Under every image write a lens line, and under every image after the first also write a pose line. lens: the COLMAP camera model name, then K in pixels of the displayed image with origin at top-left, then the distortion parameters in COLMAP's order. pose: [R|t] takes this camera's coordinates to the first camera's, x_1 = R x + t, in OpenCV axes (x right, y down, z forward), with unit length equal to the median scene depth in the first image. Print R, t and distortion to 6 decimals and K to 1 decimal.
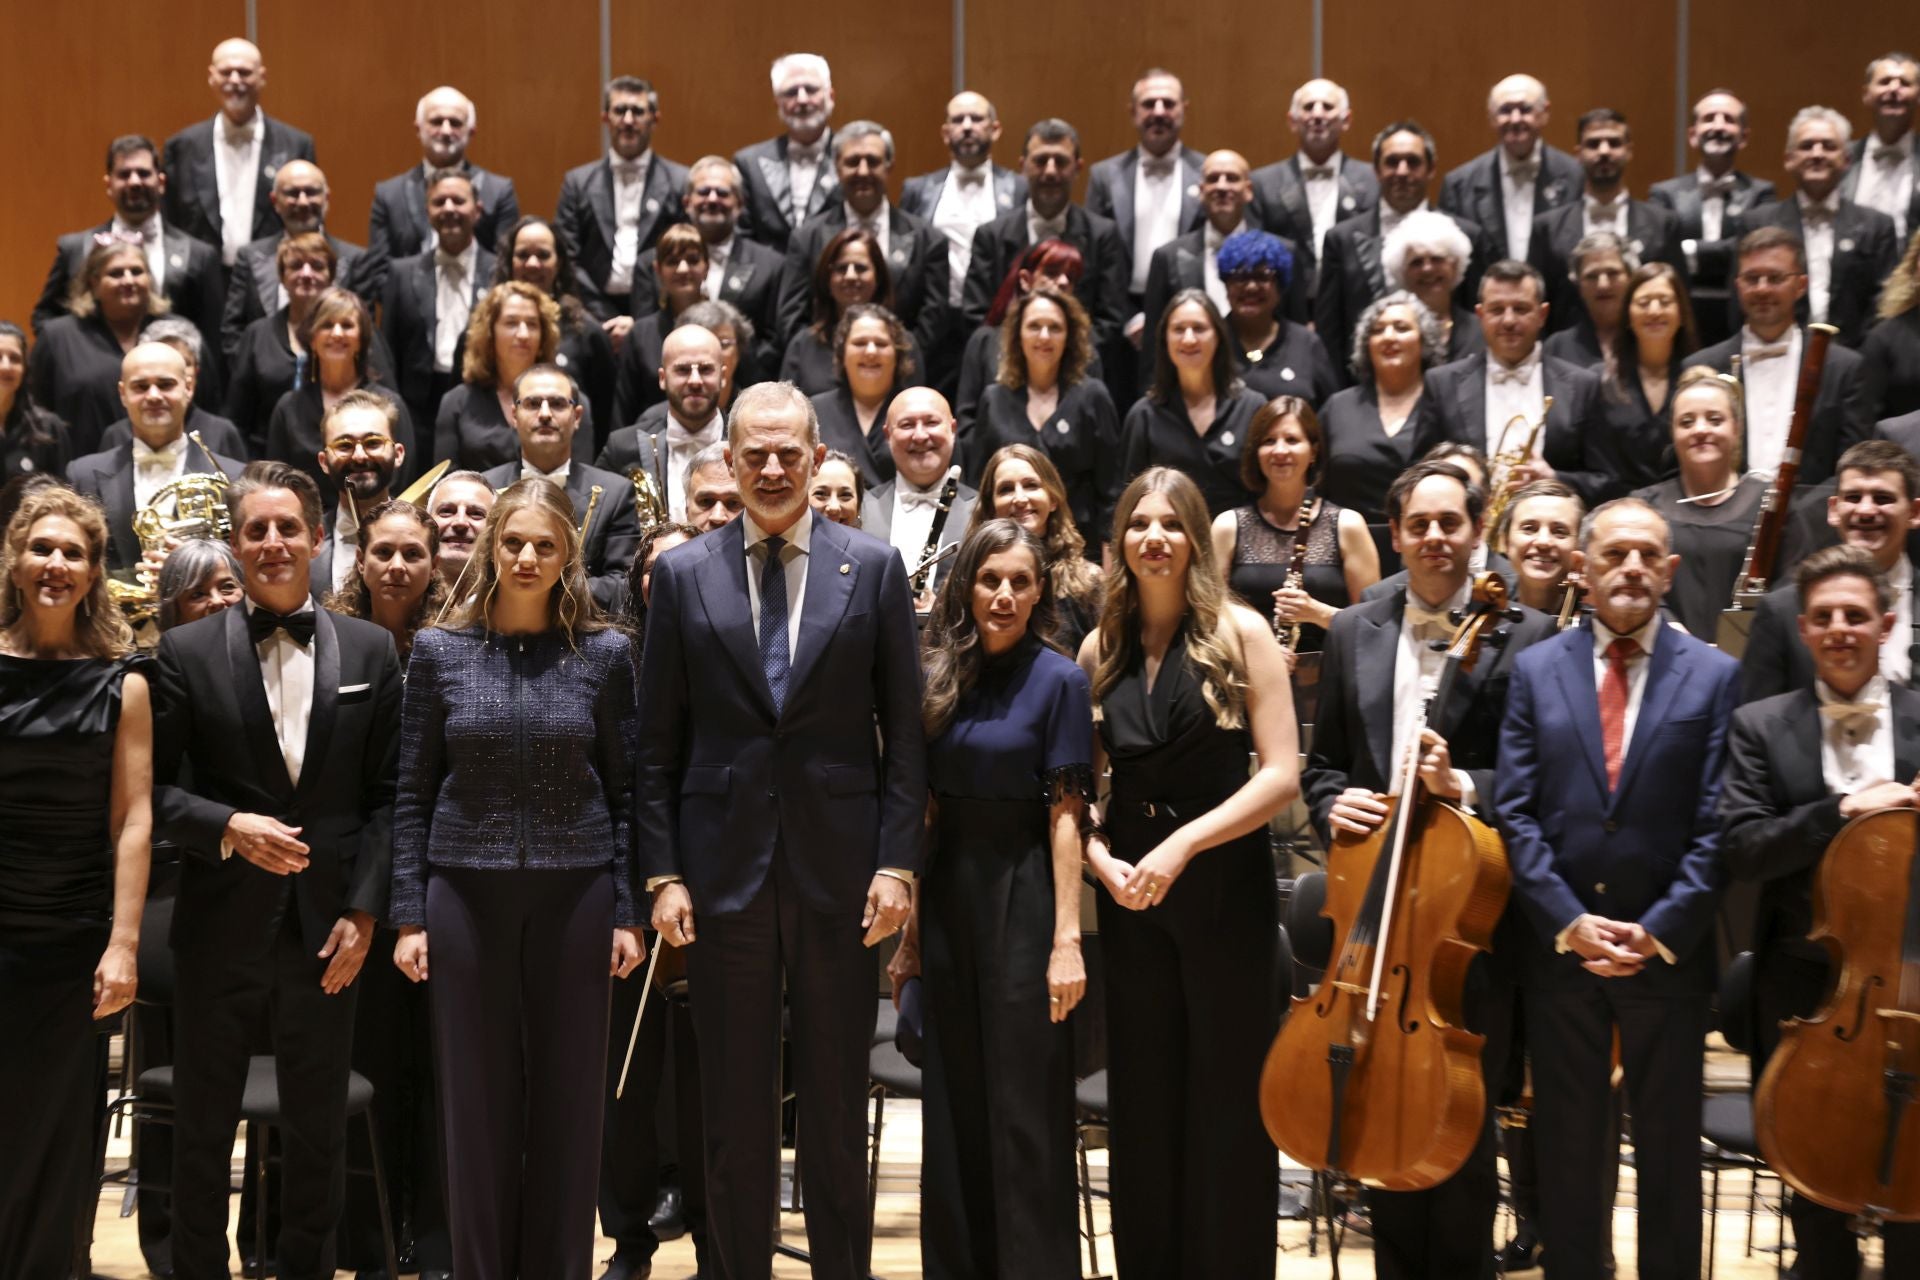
lens RADIAL K [[11009.0, 0, 924.1], [0, 11009.0, 607.2], [0, 0, 1]] dist [2.479842, 0.000000]
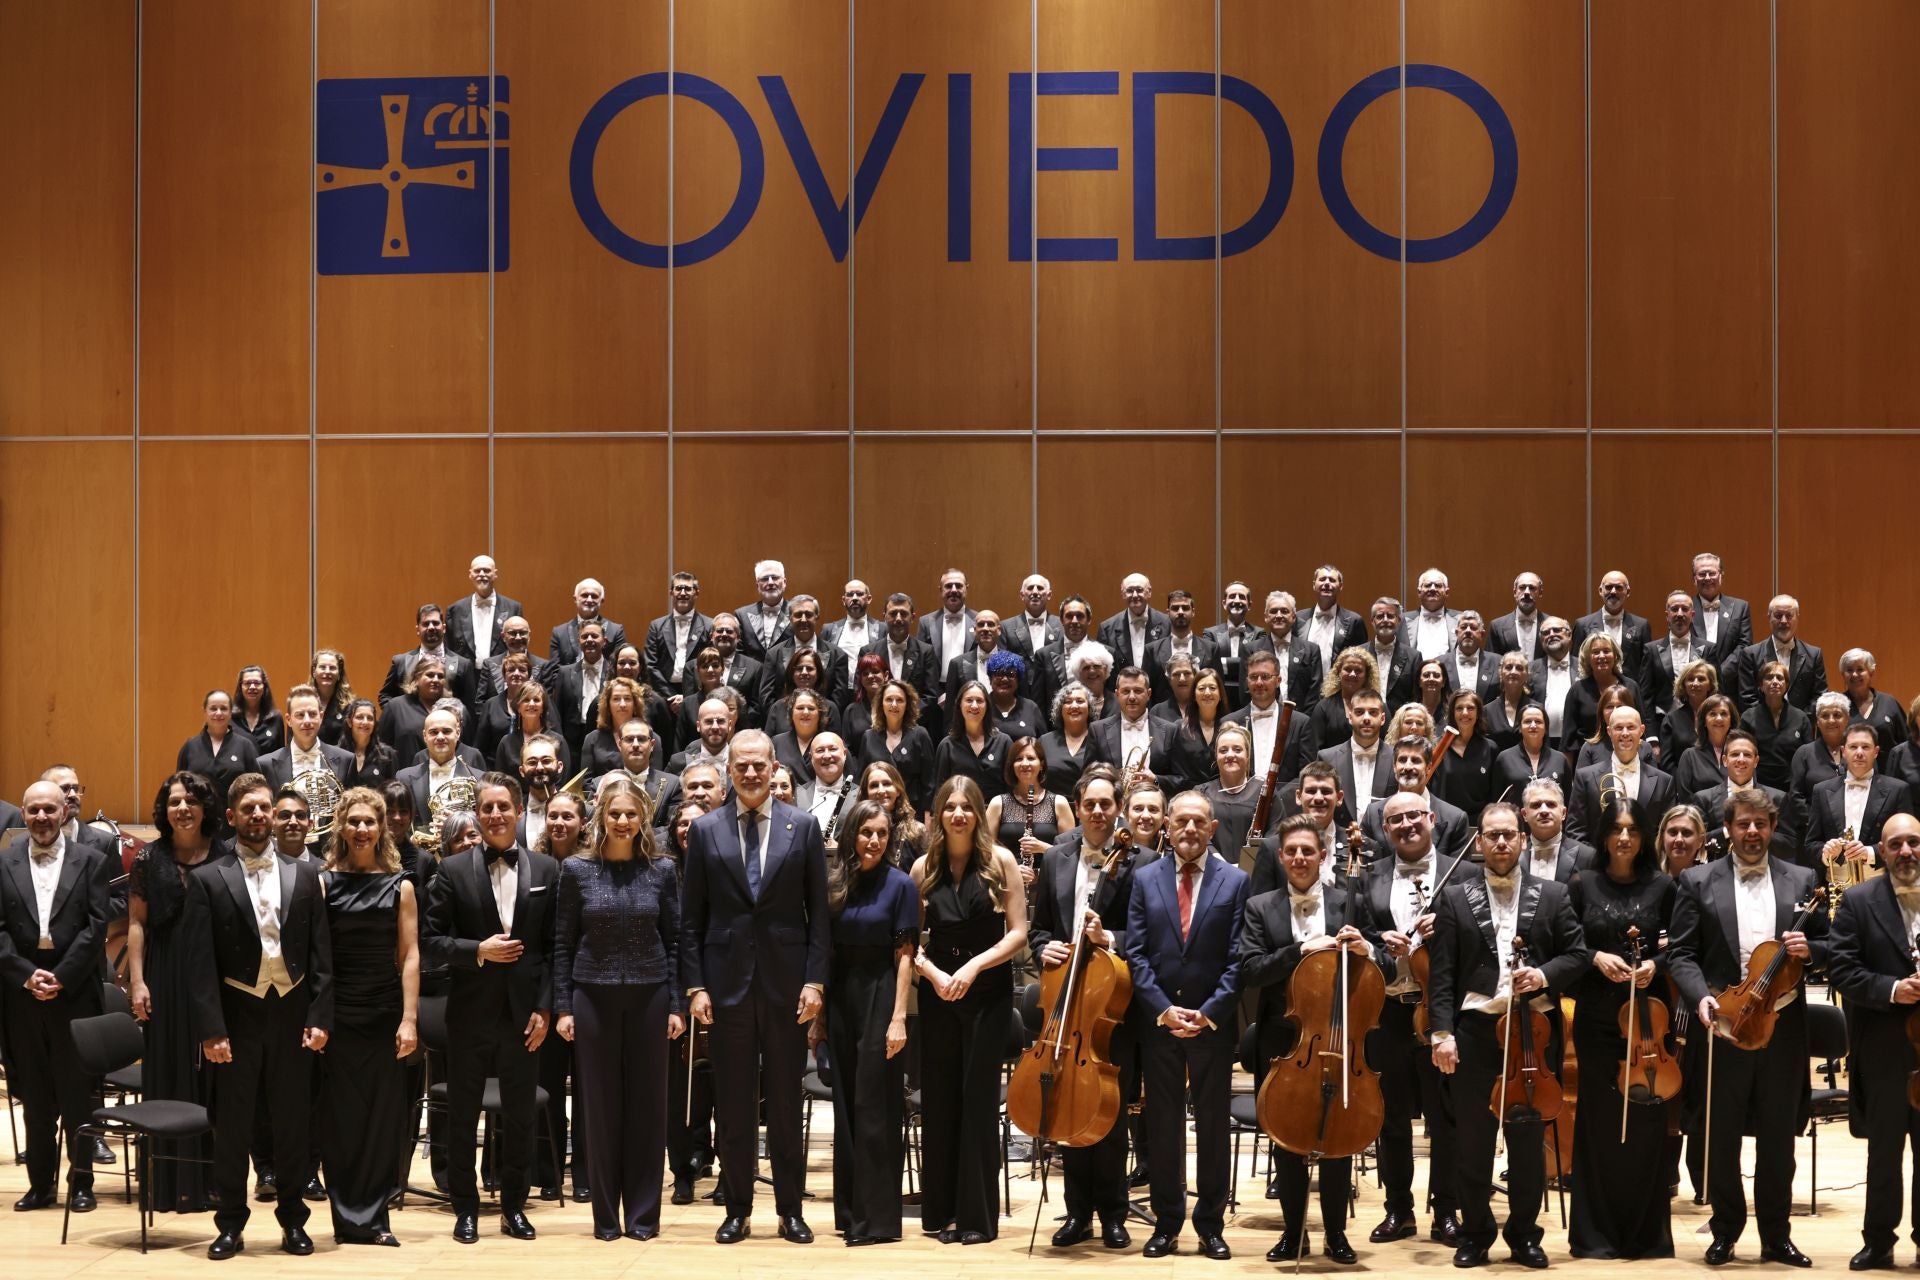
lens RADIAL K [[11009.0, 0, 961.7], [0, 11009.0, 643.7], [0, 0, 1]] dist [2.479842, 0.000000]
pose [[0.998452, 0.000721, 0.055609, -0.084773], [0.001086, 0.999473, -0.032456, 0.027409], [-0.055603, 0.032466, 0.997925, -0.926801]]
